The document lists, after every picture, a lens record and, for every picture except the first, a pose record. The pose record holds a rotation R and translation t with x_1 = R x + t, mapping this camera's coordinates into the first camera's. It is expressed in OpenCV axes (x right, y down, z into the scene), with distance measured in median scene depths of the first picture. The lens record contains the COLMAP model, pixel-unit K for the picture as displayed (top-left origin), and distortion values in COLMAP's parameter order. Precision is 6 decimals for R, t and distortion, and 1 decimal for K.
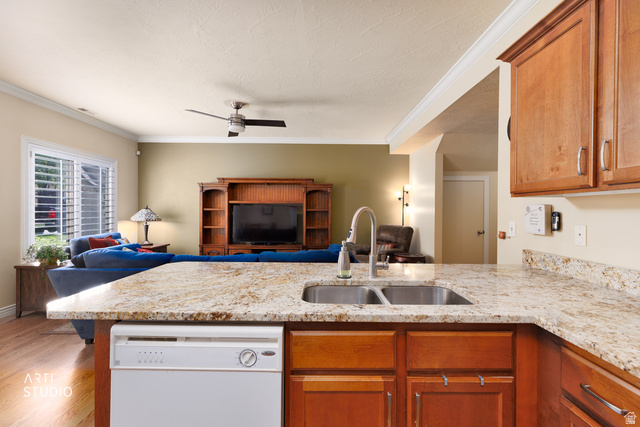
lens RADIAL K [[286.2, 0, 323.6], [0, 286.2, 210.8], [0, 0, 1]] dist [0.002070, 0.000100]
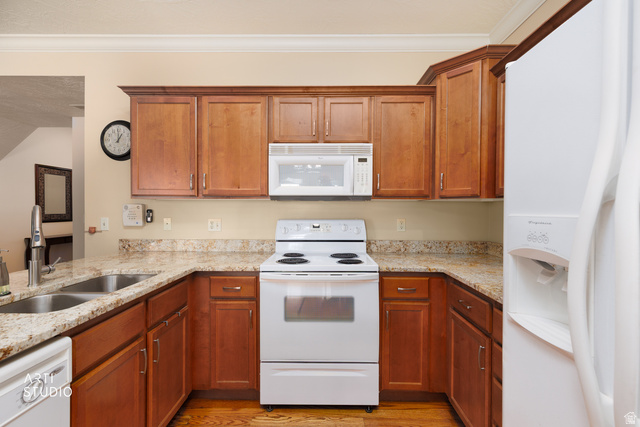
lens RADIAL K [[286.2, 0, 319.9], [0, 286.2, 212.0], [0, 0, 1]] dist [0.002070, 0.000100]
pose [[0.028011, -0.015476, 0.999488, -0.338953], [-0.002354, 0.999876, 0.015548, -0.004549], [-0.999605, -0.002788, 0.027971, 0.049992]]
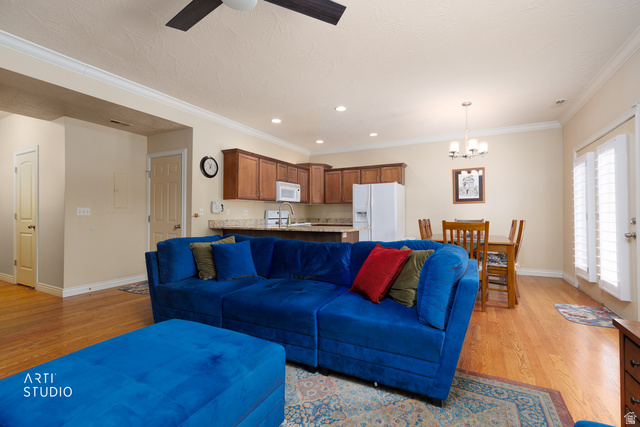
lens RADIAL K [[286.2, 0, 322.5], [0, 286.2, 212.9], [0, 0, 1]] dist [0.002070, 0.000100]
pose [[-0.875840, -0.002217, 0.482596, -0.783575], [-0.004246, 0.999986, -0.003112, 0.049376], [-0.482583, -0.004775, -0.875837, 1.641500]]
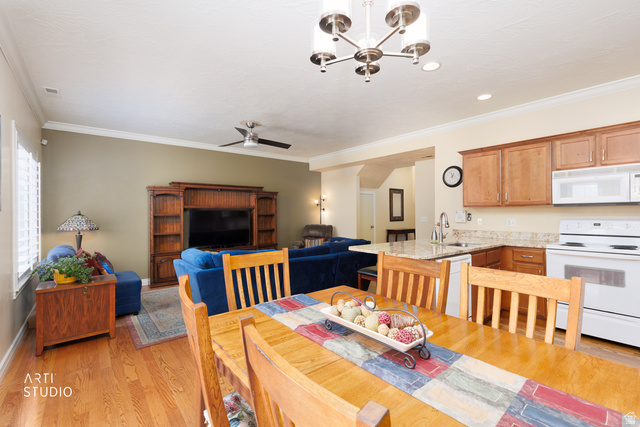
lens RADIAL K [[286.2, 0, 323.3], [0, 286.2, 212.0], [0, 0, 1]] dist [0.002070, 0.000100]
pose [[0.780818, -0.007997, 0.624707, -1.012727], [0.011543, 0.999932, -0.001627, -0.010677], [-0.624652, 0.008481, 0.780857, -0.113192]]
